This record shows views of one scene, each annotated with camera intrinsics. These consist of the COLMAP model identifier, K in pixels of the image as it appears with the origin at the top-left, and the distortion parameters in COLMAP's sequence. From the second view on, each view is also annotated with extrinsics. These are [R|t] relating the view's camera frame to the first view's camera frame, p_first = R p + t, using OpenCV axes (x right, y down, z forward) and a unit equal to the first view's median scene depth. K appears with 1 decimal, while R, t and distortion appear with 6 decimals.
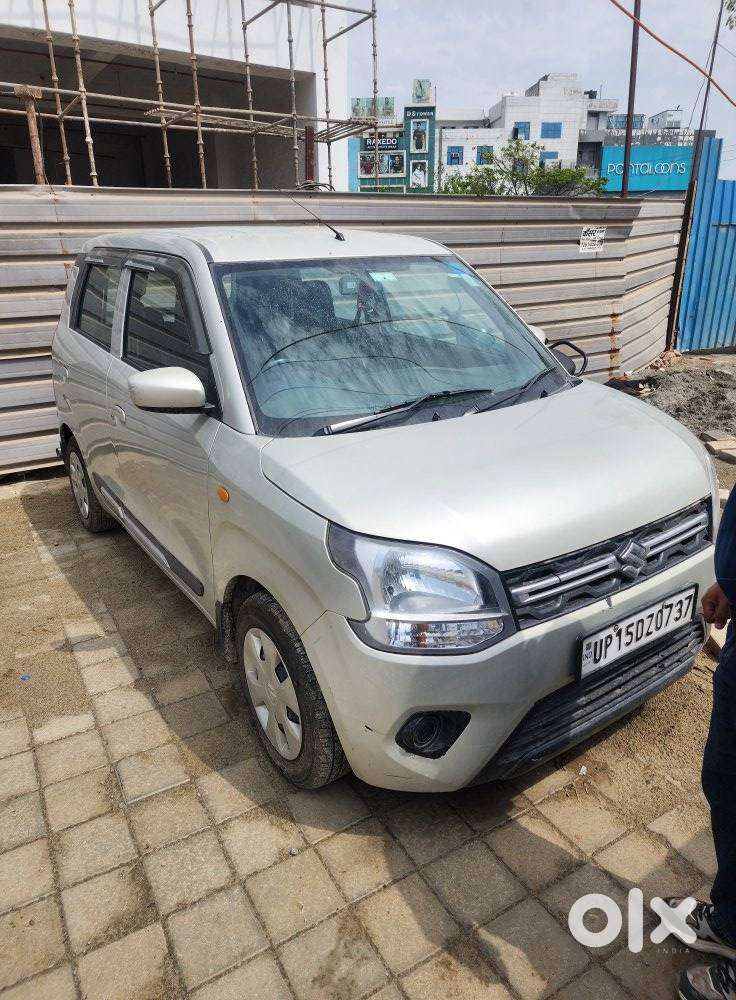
lens RADIAL K [[661.3, 0, 365.3], [0, 661.3, 481.1], [0, 0, 1]] dist [0.067173, -0.076693]
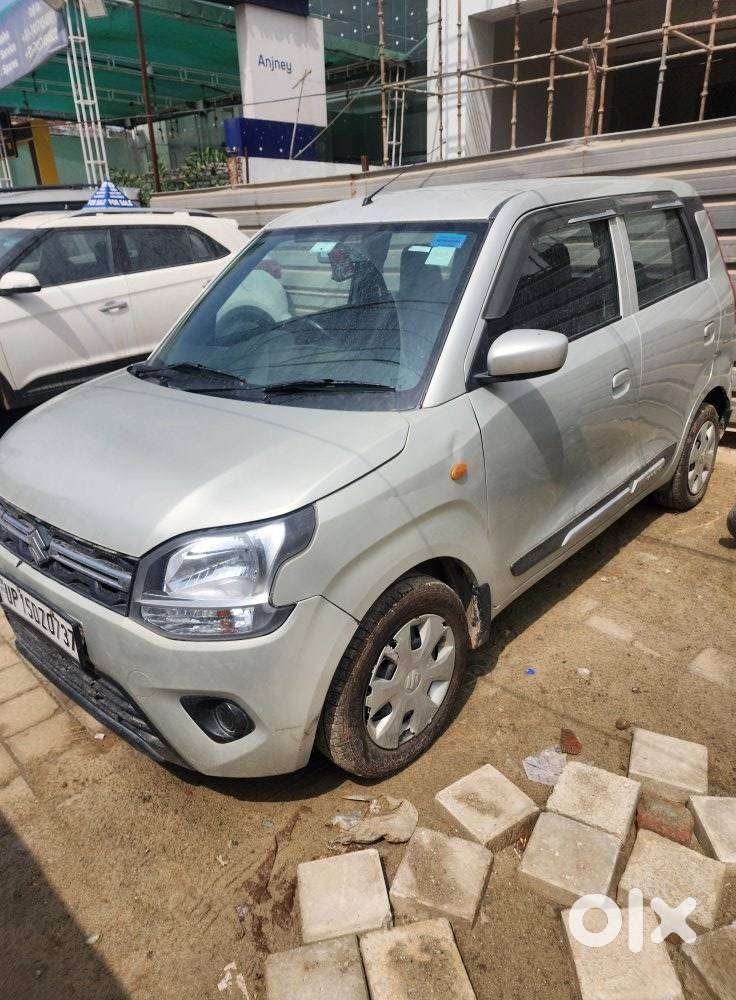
lens RADIAL K [[663.8, 0, 381.6], [0, 663.8, 487.3], [0, 0, 1]] dist [0.066026, -0.076527]
pose [[0.262198, 0.366664, -0.892642, 0.931406], [-0.278761, 0.914349, 0.293699, -0.269255], [0.923875, 0.171826, 0.341952, 0.734708]]
